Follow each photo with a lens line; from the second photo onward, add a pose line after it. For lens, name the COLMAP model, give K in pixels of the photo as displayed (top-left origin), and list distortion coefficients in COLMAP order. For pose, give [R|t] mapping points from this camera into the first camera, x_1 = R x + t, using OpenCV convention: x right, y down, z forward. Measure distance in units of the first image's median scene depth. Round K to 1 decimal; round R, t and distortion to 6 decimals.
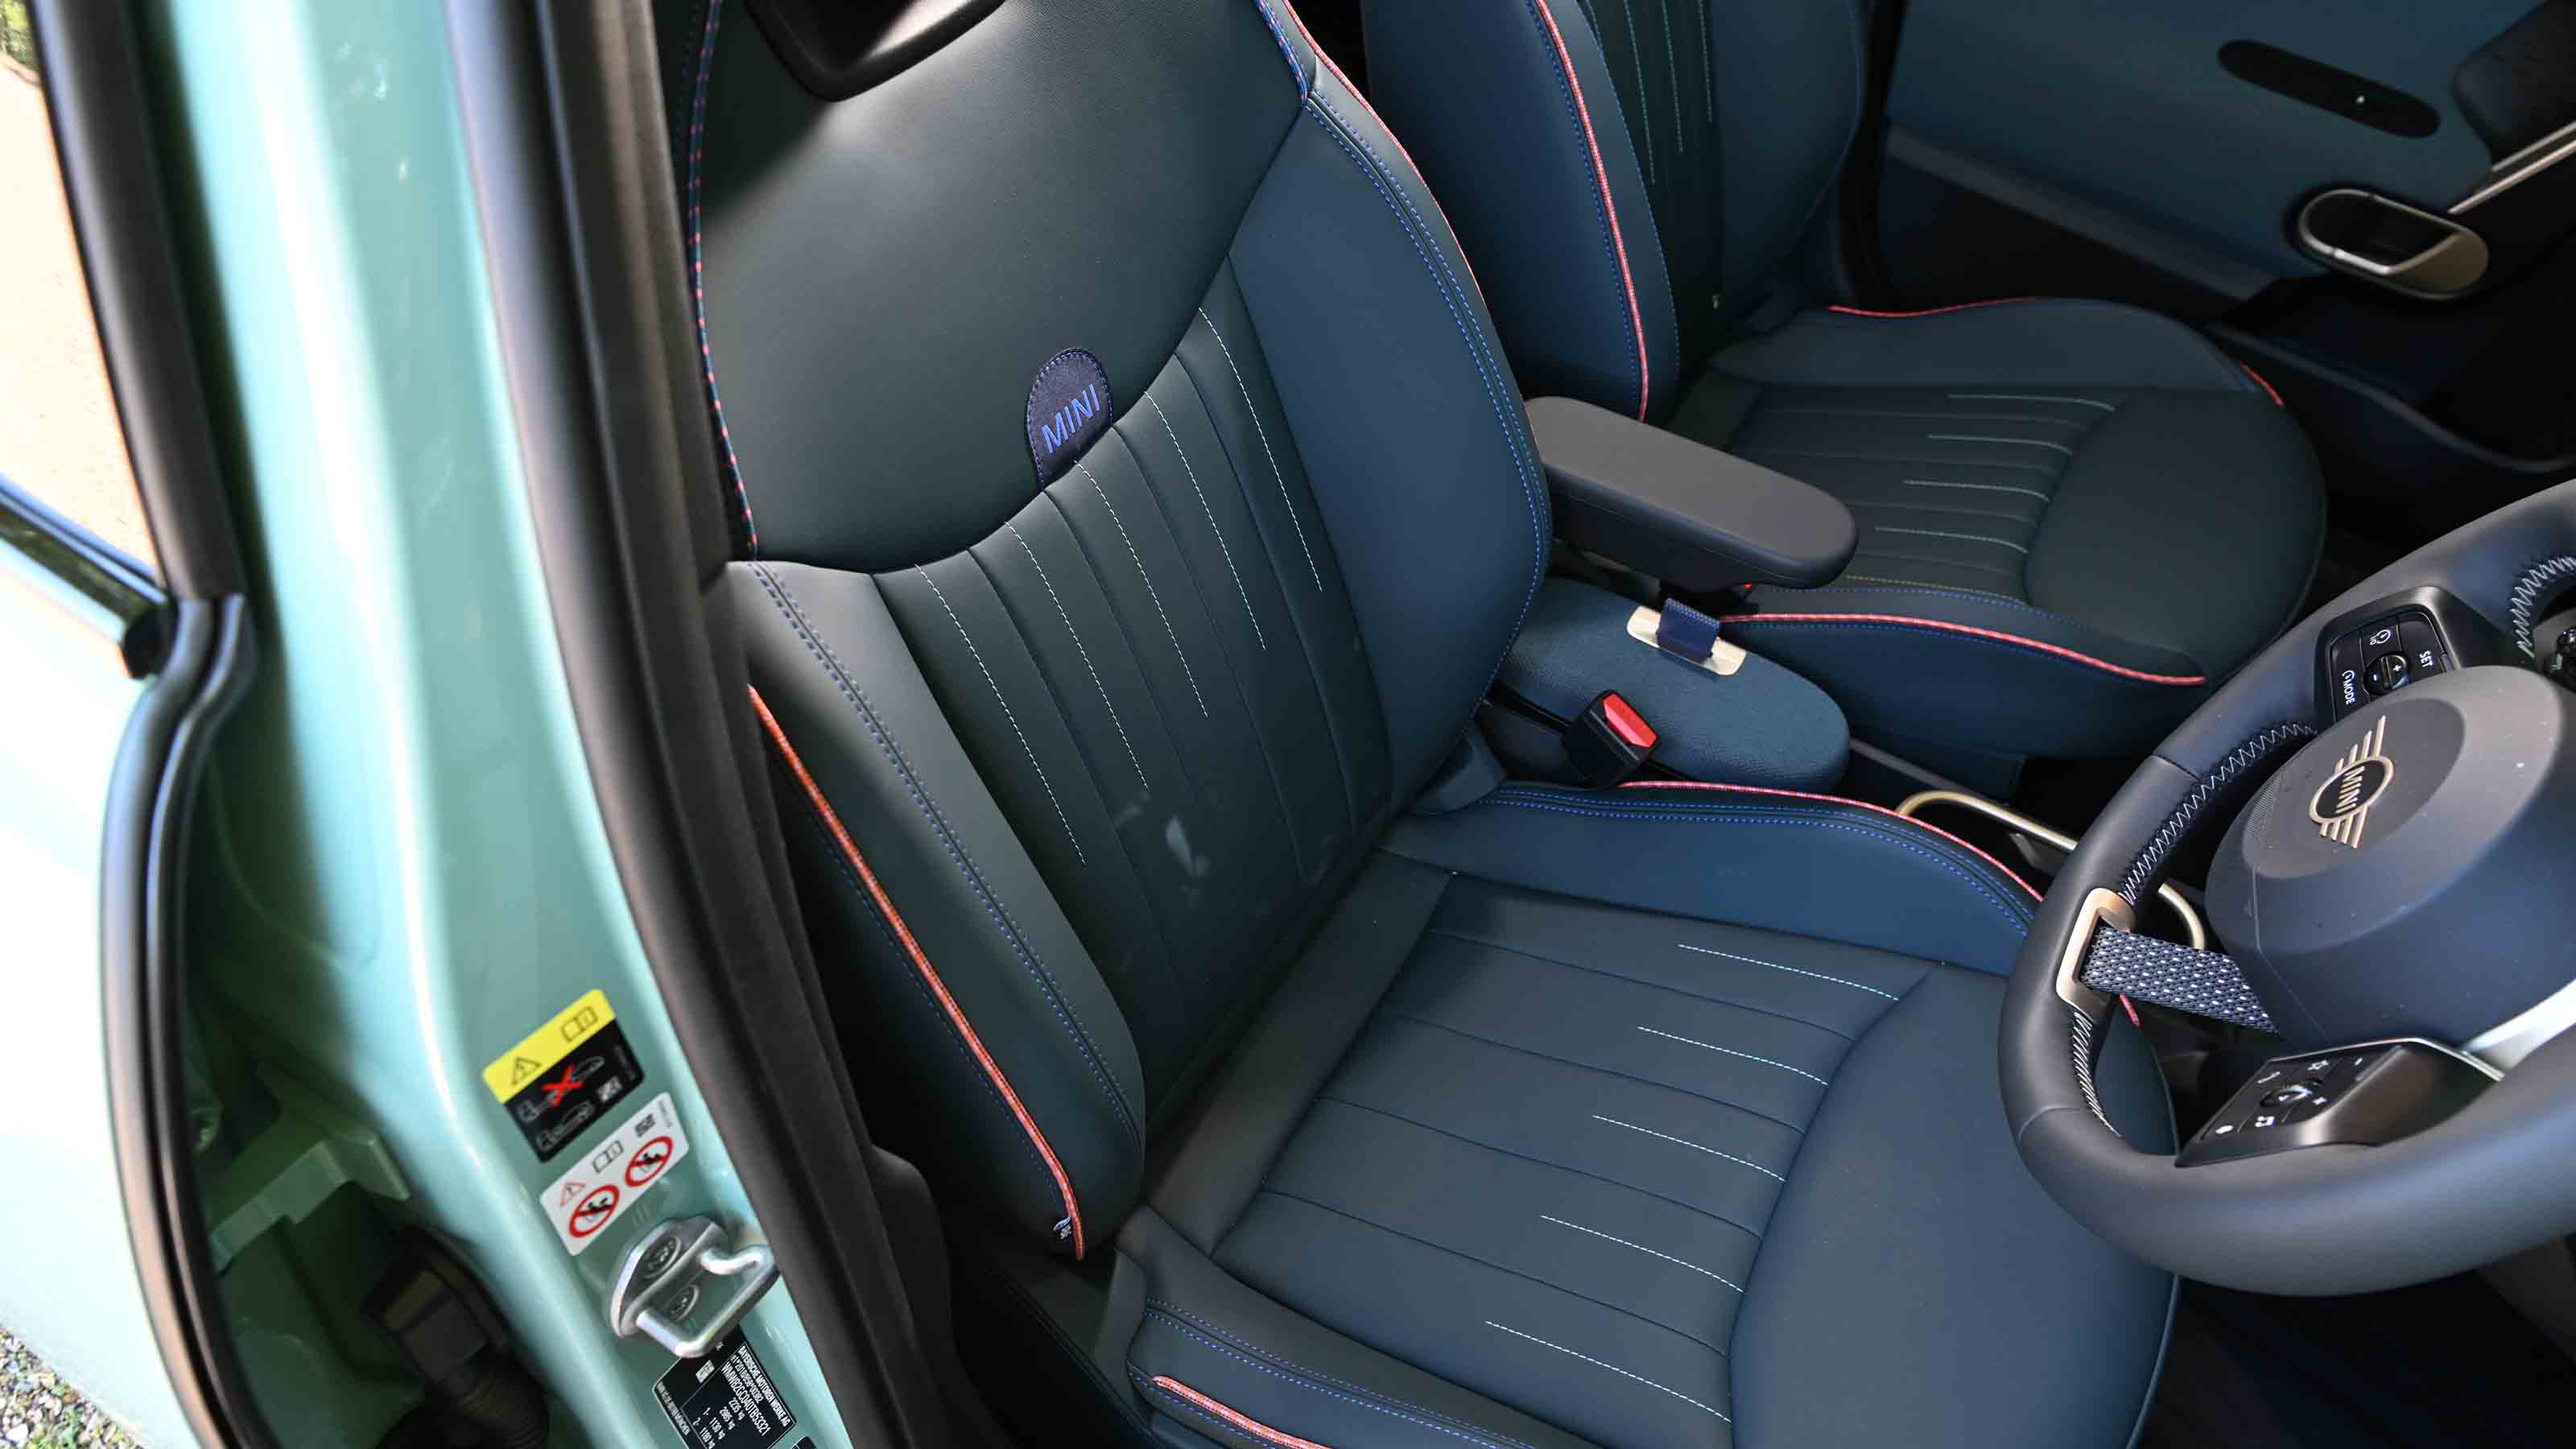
lens RADIAL K [[1725.0, 0, 1288.0], [0, 1725.0, 724.5], [0, 0, 1]] dist [0.009381, 0.000998]
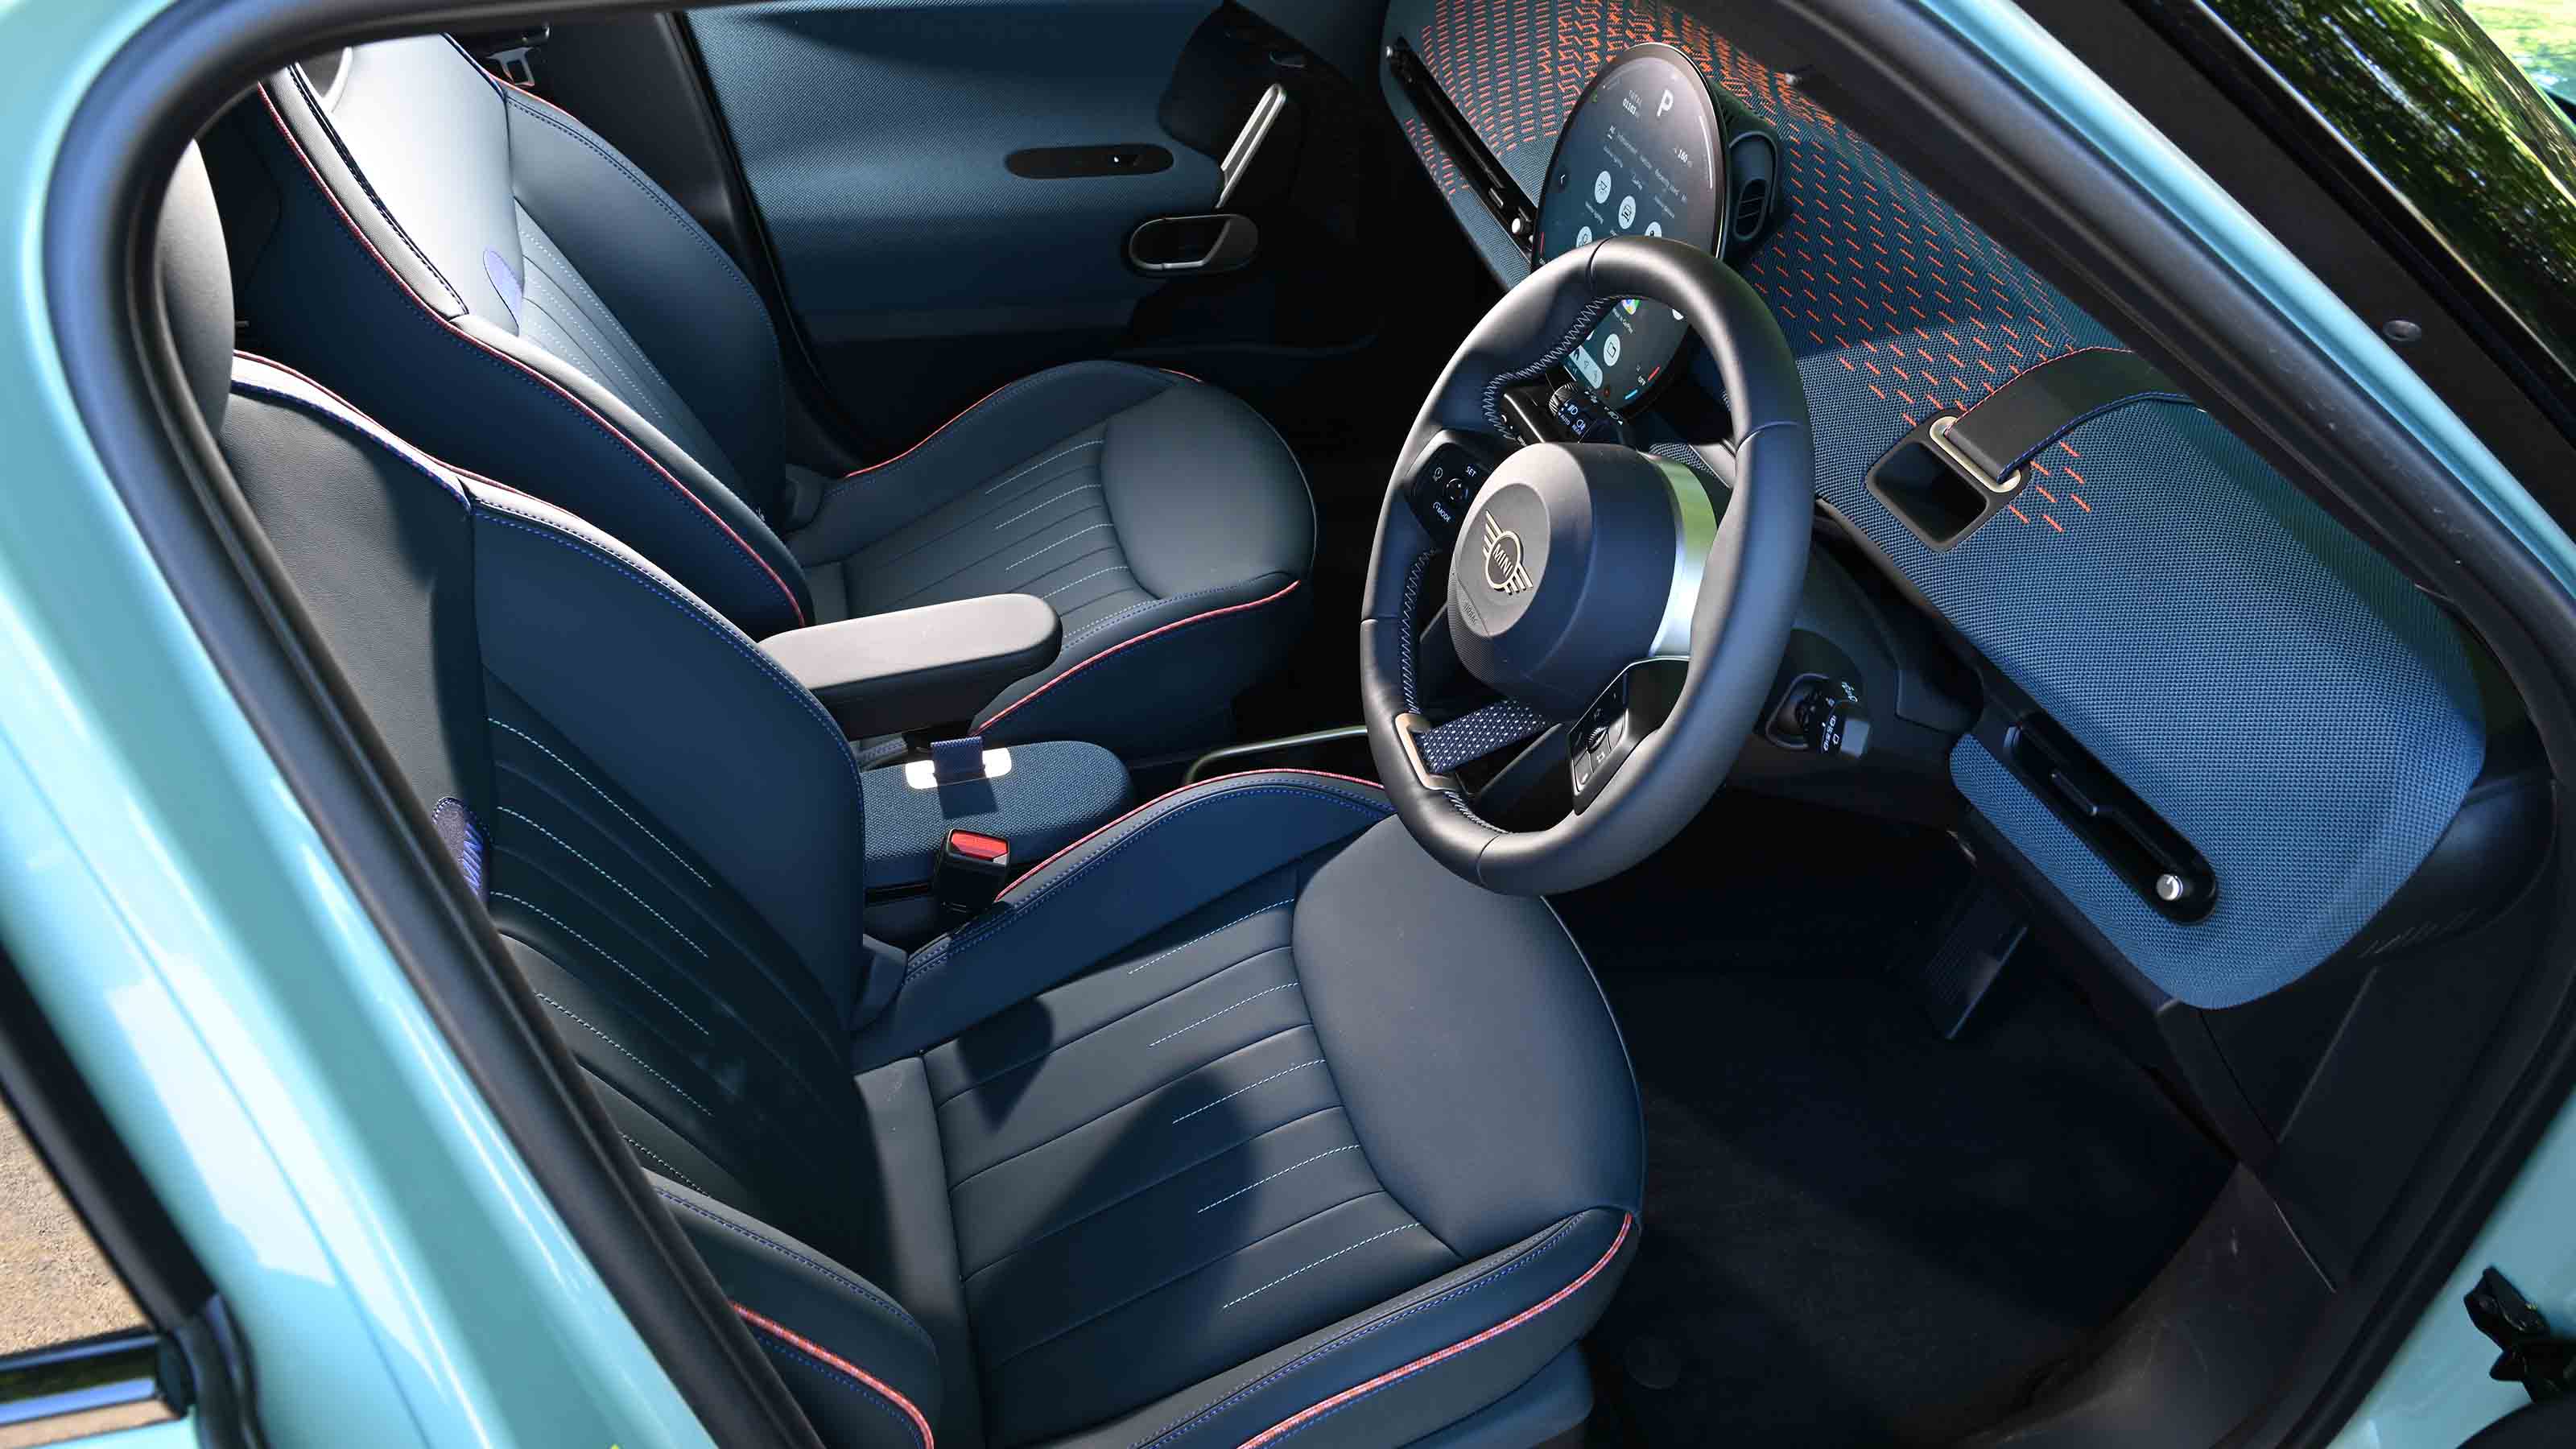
lens RADIAL K [[1780.6, 0, 1288.0], [0, 1780.6, 724.5], [0, 0, 1]] dist [0.007271, 0.001848]
pose [[0.695200, -0.513479, 0.503027, -0.198239], [0.563171, 0.823954, 0.062752, -0.024671], [-0.446693, 0.239665, 0.861990, -0.118959]]
